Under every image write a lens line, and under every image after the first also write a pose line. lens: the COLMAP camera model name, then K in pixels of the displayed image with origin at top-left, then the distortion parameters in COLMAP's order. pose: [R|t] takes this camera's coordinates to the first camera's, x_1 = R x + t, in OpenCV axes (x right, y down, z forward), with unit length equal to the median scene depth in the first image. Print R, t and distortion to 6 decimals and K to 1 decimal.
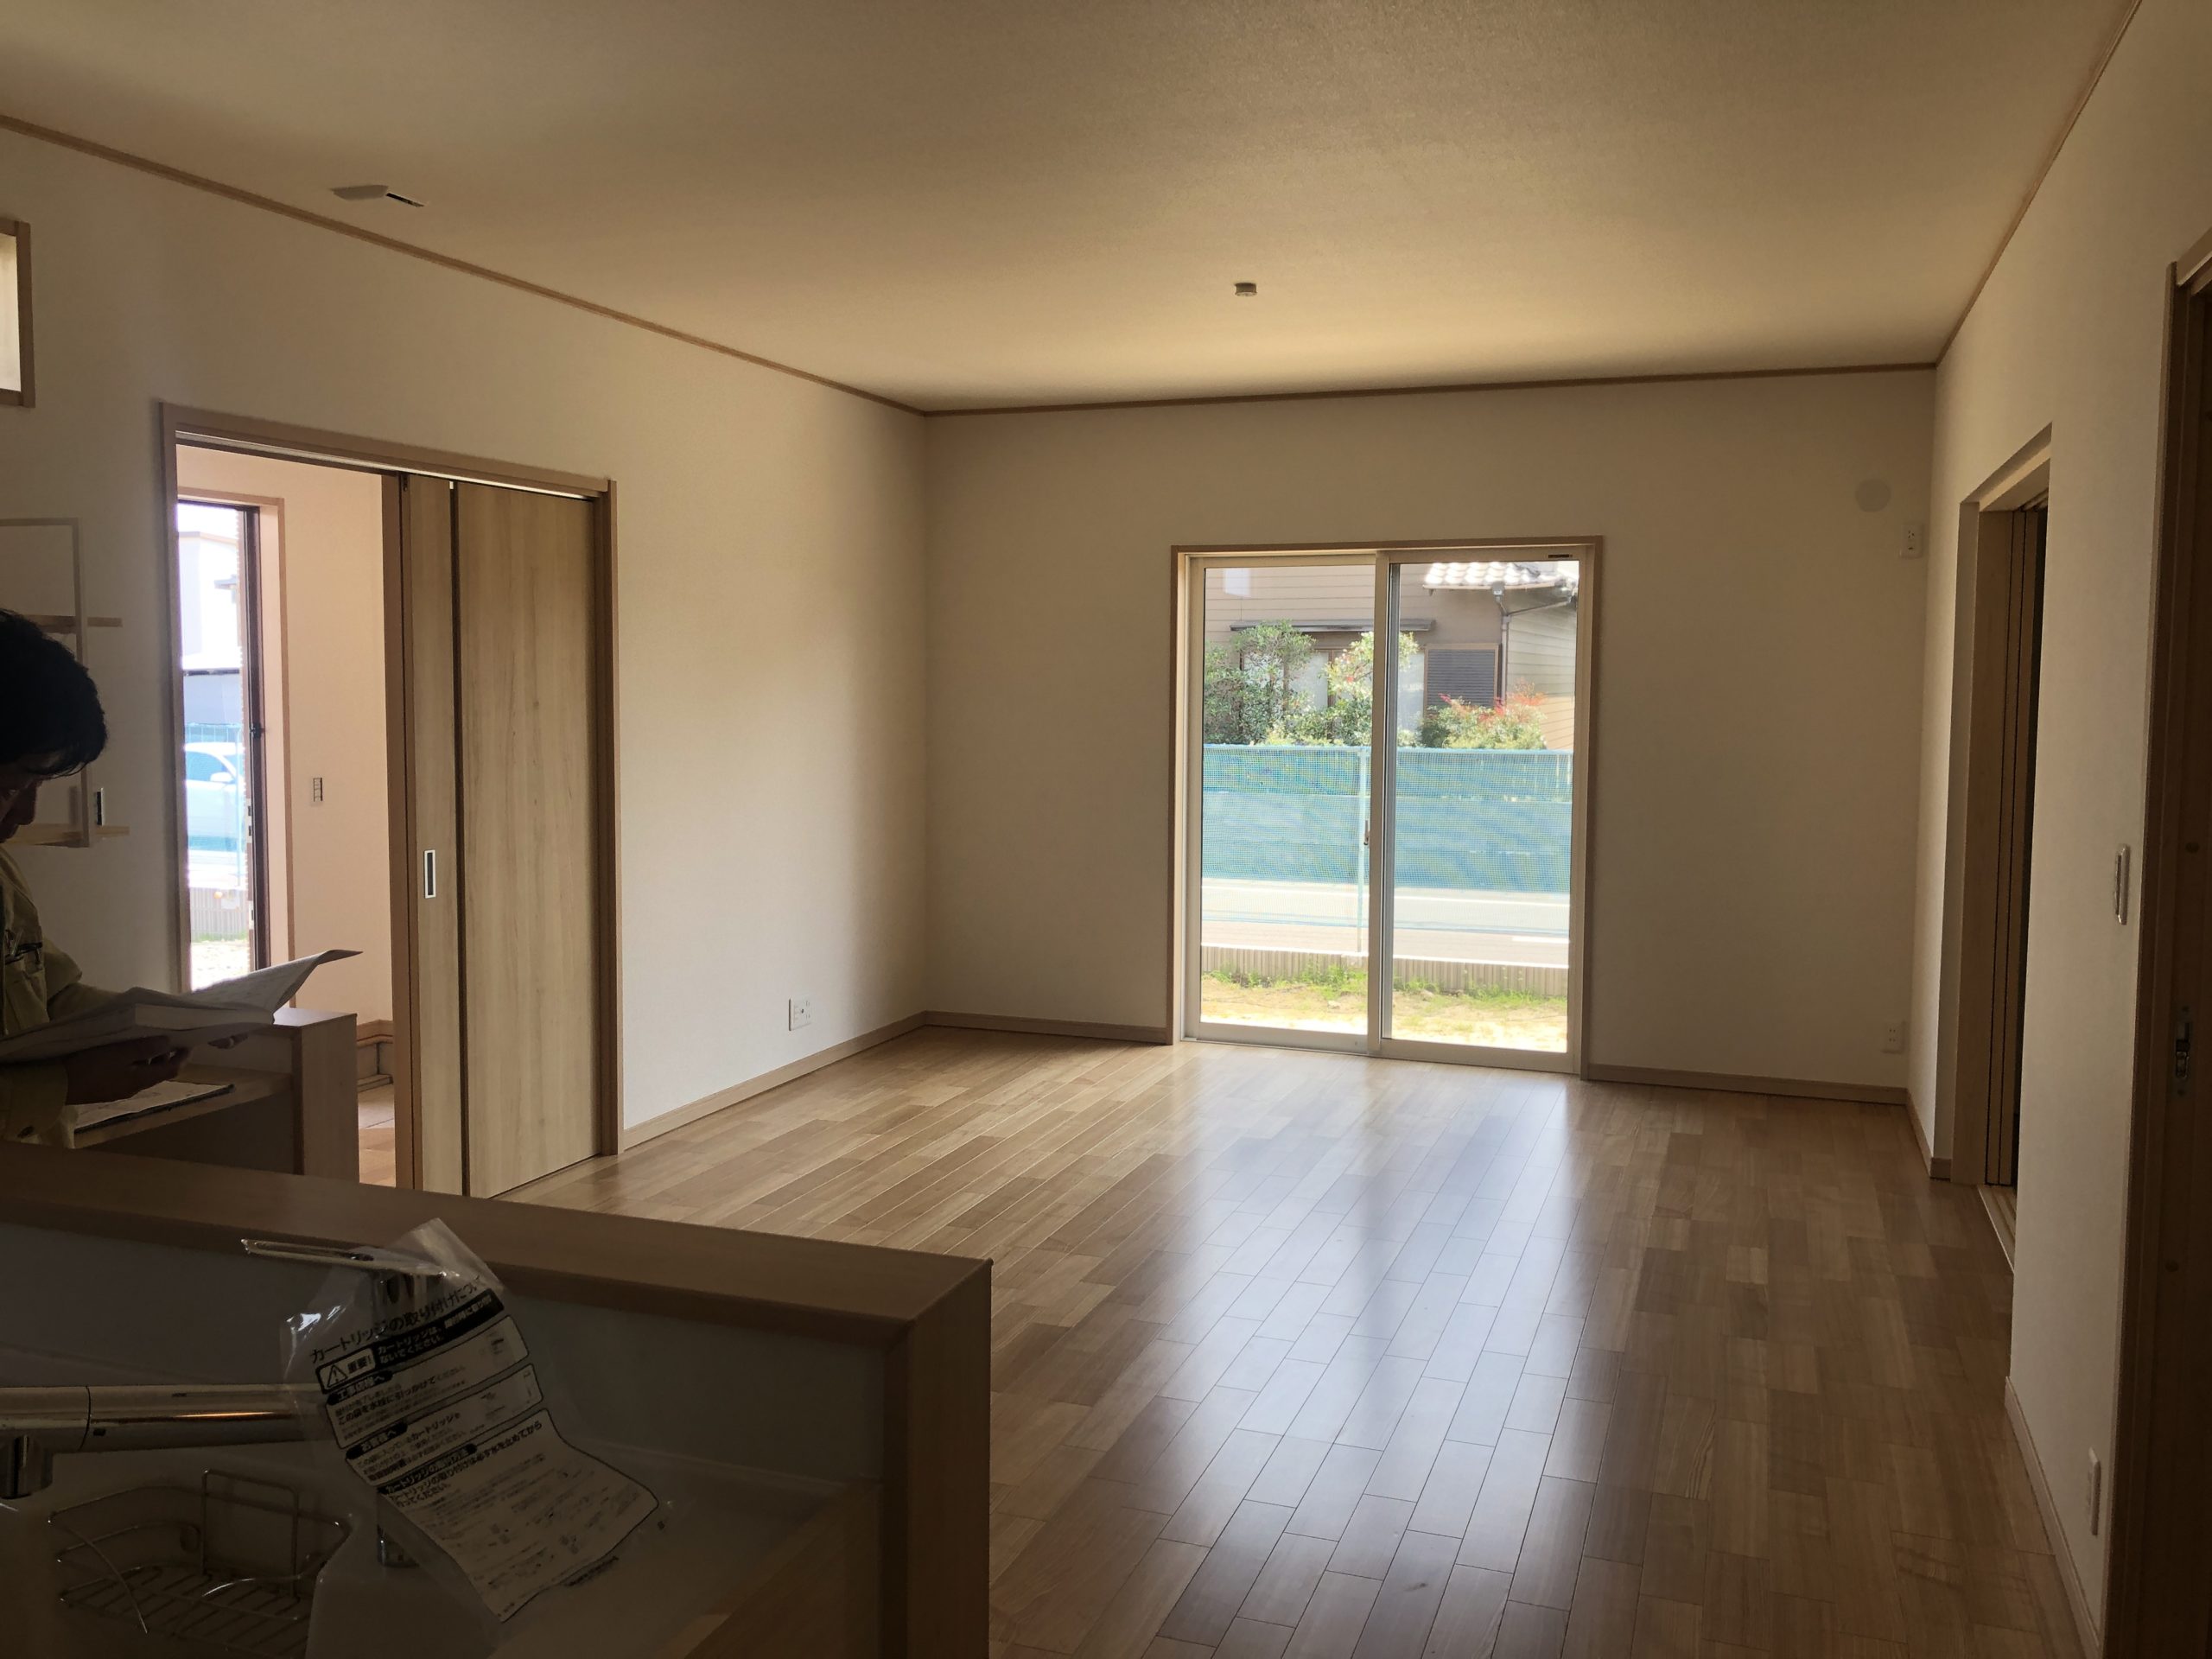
lens RADIAL K [[1822.0, 0, 1108.4], [0, 1822.0, 827.1], [0, 0, 1]] dist [0.012373, 0.013456]
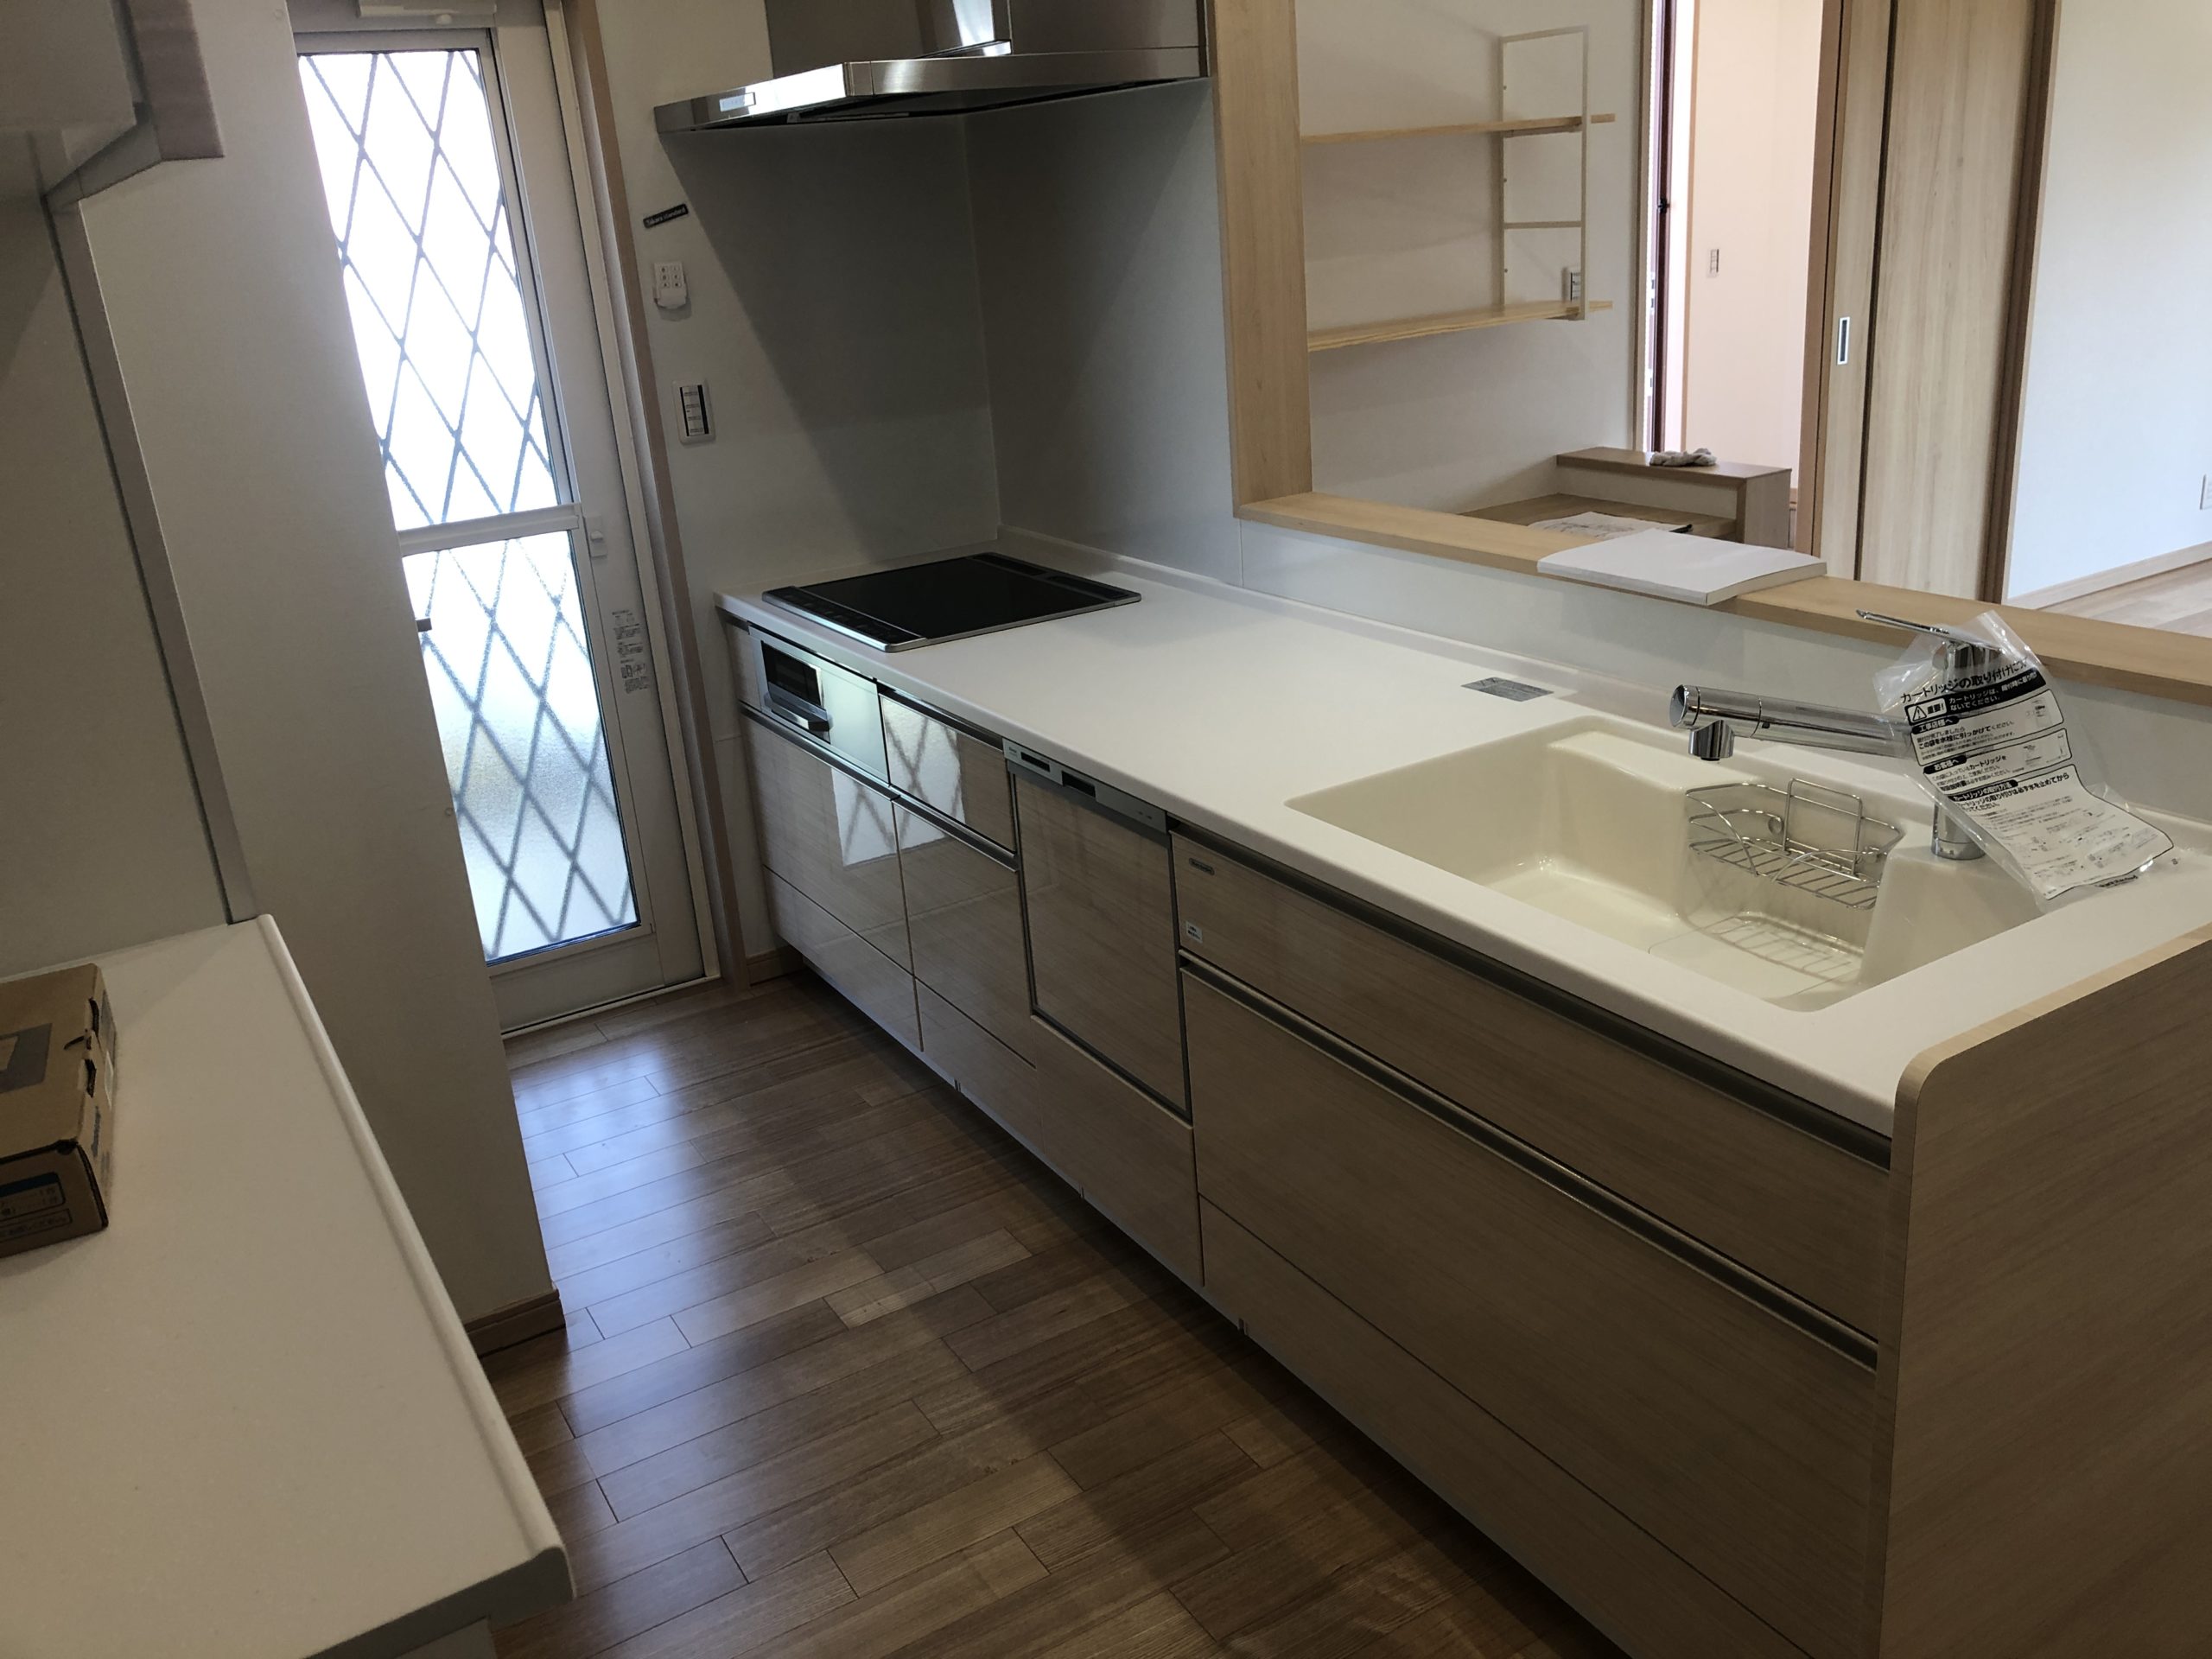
lens RADIAL K [[1822.0, 0, 1102.4], [0, 1822.0, 811.6], [0, 0, 1]] dist [0.012373, 0.013456]
pose [[0.773949, 0.144727, -0.616488, -0.042775], [0.028376, 0.964629, 0.262081, -0.003197], [0.632612, -0.220331, 0.742466, -0.397288]]
